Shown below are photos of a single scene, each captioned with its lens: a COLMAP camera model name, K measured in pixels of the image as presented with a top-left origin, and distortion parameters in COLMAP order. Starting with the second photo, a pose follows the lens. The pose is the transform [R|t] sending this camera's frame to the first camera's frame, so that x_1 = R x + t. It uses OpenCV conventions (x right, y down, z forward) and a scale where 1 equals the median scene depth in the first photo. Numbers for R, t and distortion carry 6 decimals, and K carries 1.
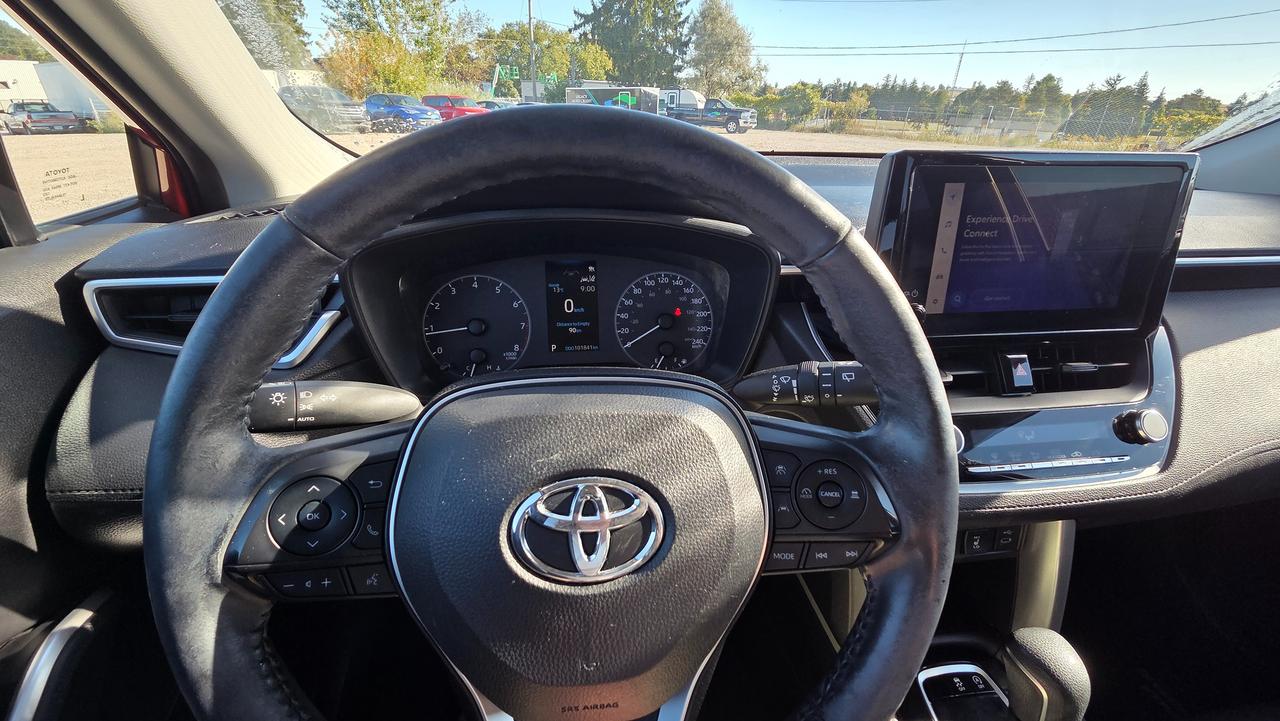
lens RADIAL K [[523.1, 0, 641.3], [0, 523.1, 361.8], [0, 0, 1]] dist [0.002820, -0.001766]
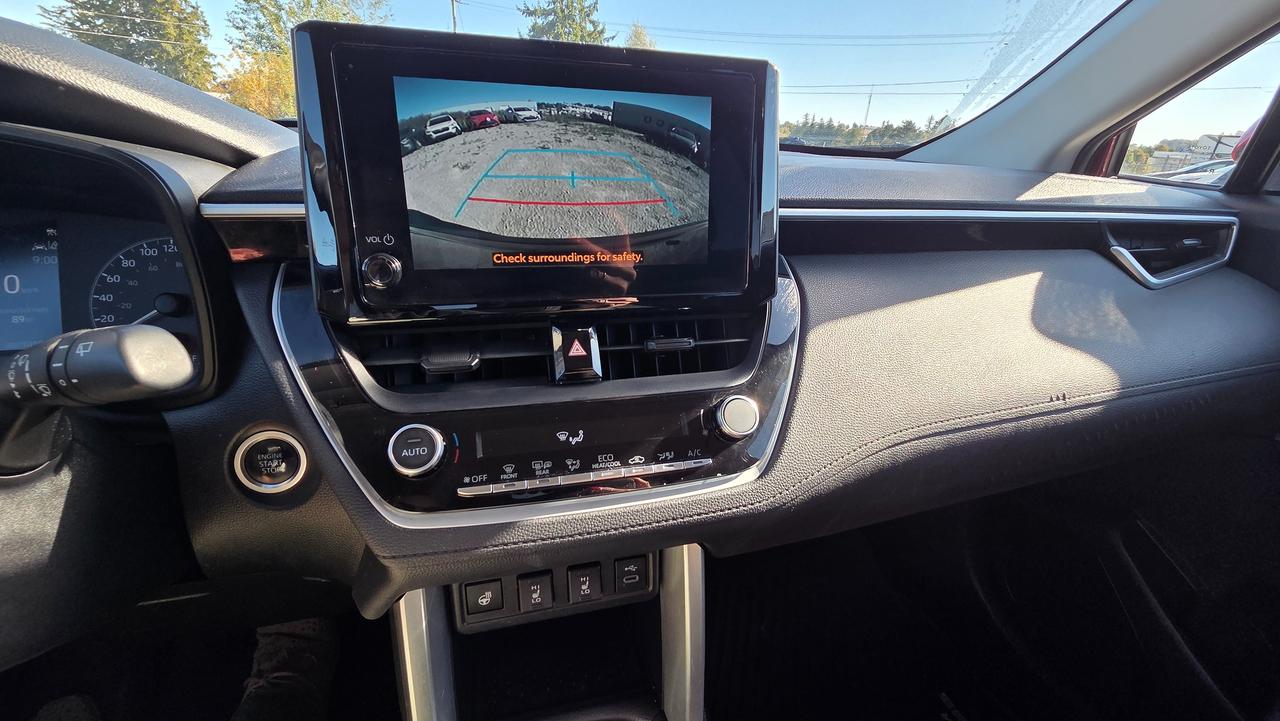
lens RADIAL K [[523.1, 0, 643.5], [0, 523.1, 365.4], [0, 0, 1]] dist [0.002820, -0.001766]
pose [[0.992749, -0.032796, 0.115643, 0.758486], [0.037863, 0.998404, -0.041896, 0.076210], [-0.114084, 0.045971, 0.992407, 0.274928]]
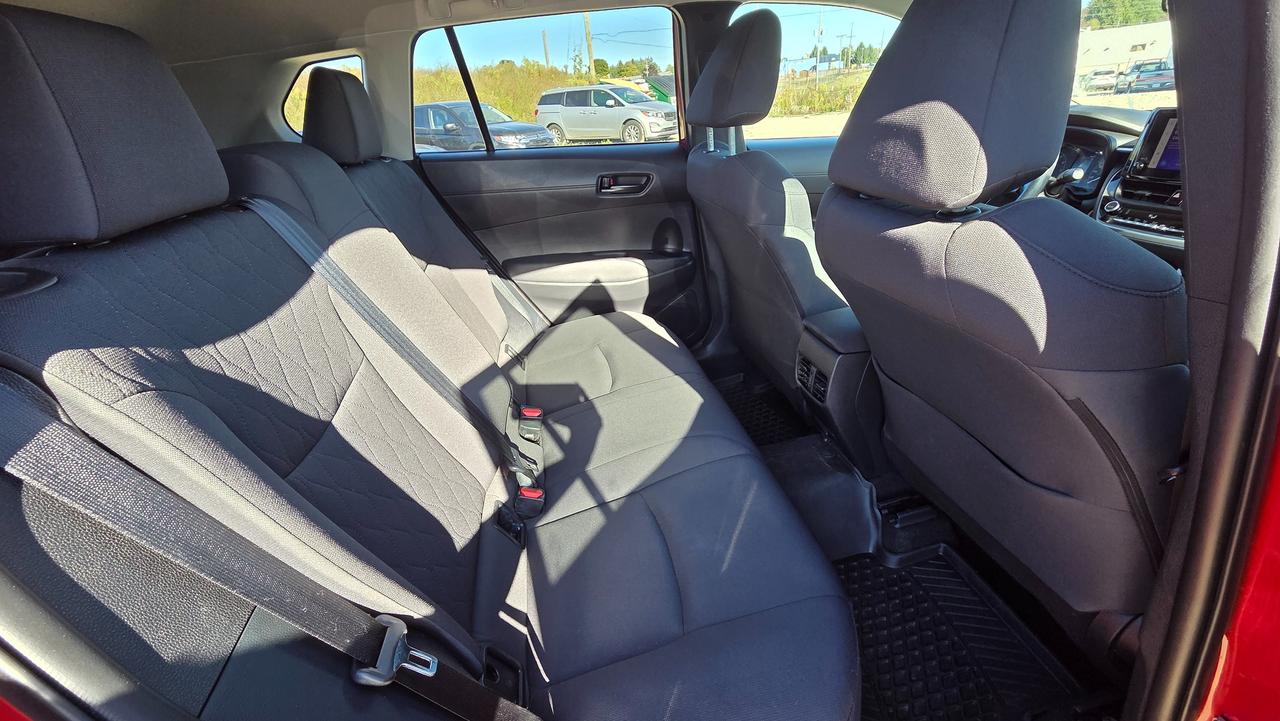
lens RADIAL K [[523.1, 0, 636.8], [0, 523.1, 360.5], [0, 0, 1]] dist [0.002820, -0.001766]
pose [[0.043590, 0.423814, -0.904700, 3.379975], [-0.359020, 0.851713, 0.381694, 0.697270], [0.932312, 0.308167, 0.189284, -1.751240]]
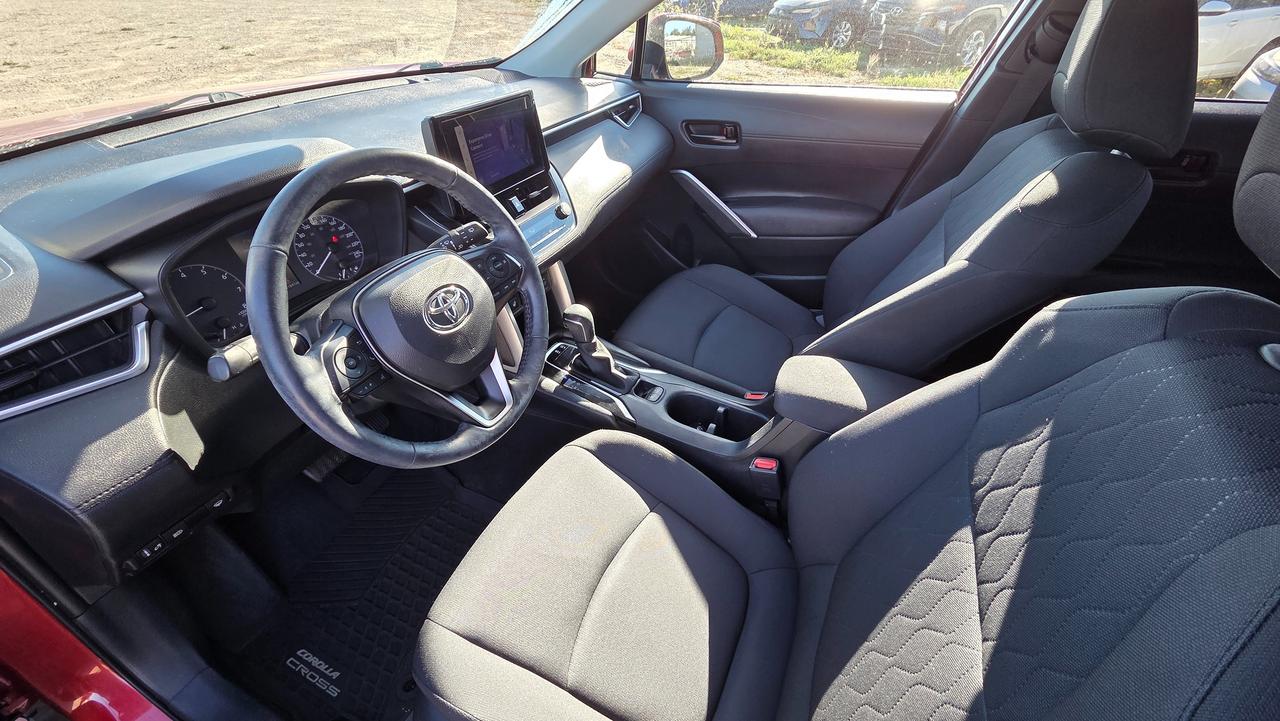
lens RADIAL K [[523.1, 0, 636.6], [0, 523.1, 359.1], [0, 0, 1]] dist [0.002820, -0.001766]
pose [[0.550557, -0.512691, 0.658813, -0.791492], [0.356288, 0.858012, 0.369965, -0.060315], [-0.754947, 0.031040, 0.655050, -0.806911]]
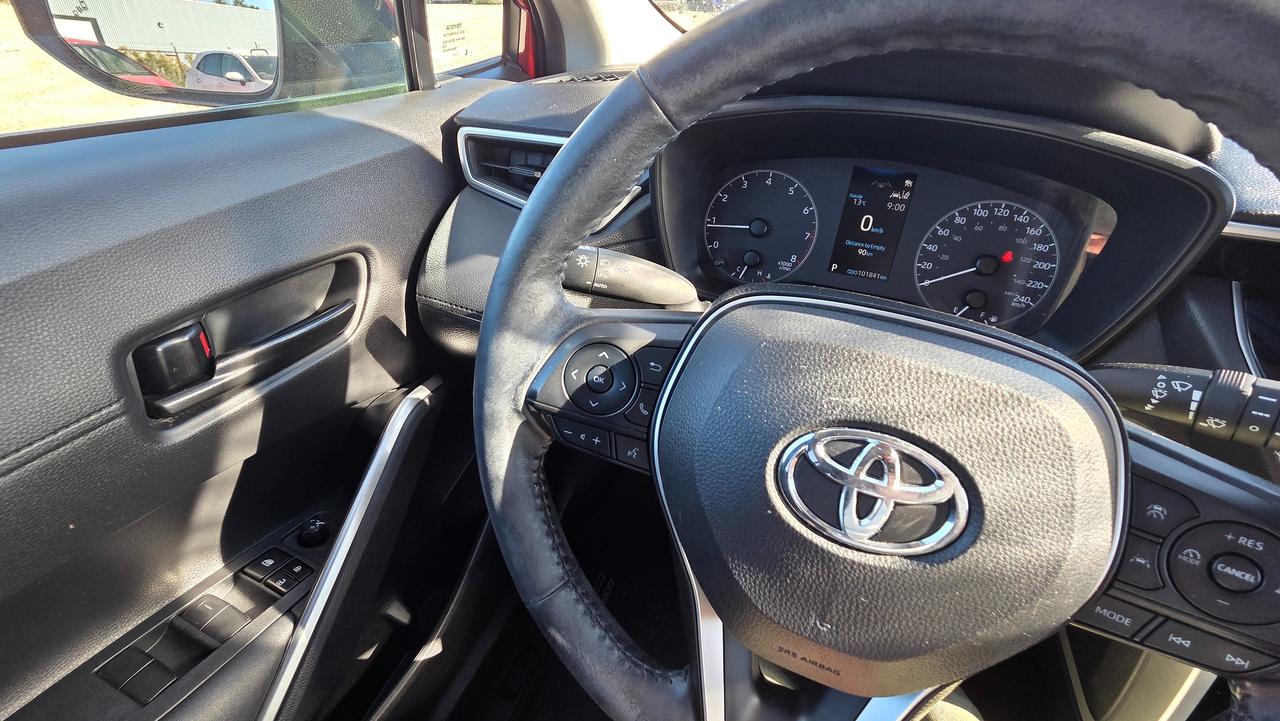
lens RADIAL K [[523.1, 0, 639.5], [0, 523.1, 364.3], [0, 0, 1]] dist [0.002820, -0.001766]
pose [[0.875991, 0.289604, -0.385707, -0.082108], [-0.216886, 0.950781, 0.221306, 0.006390], [0.430814, -0.110208, 0.895686, 0.046204]]
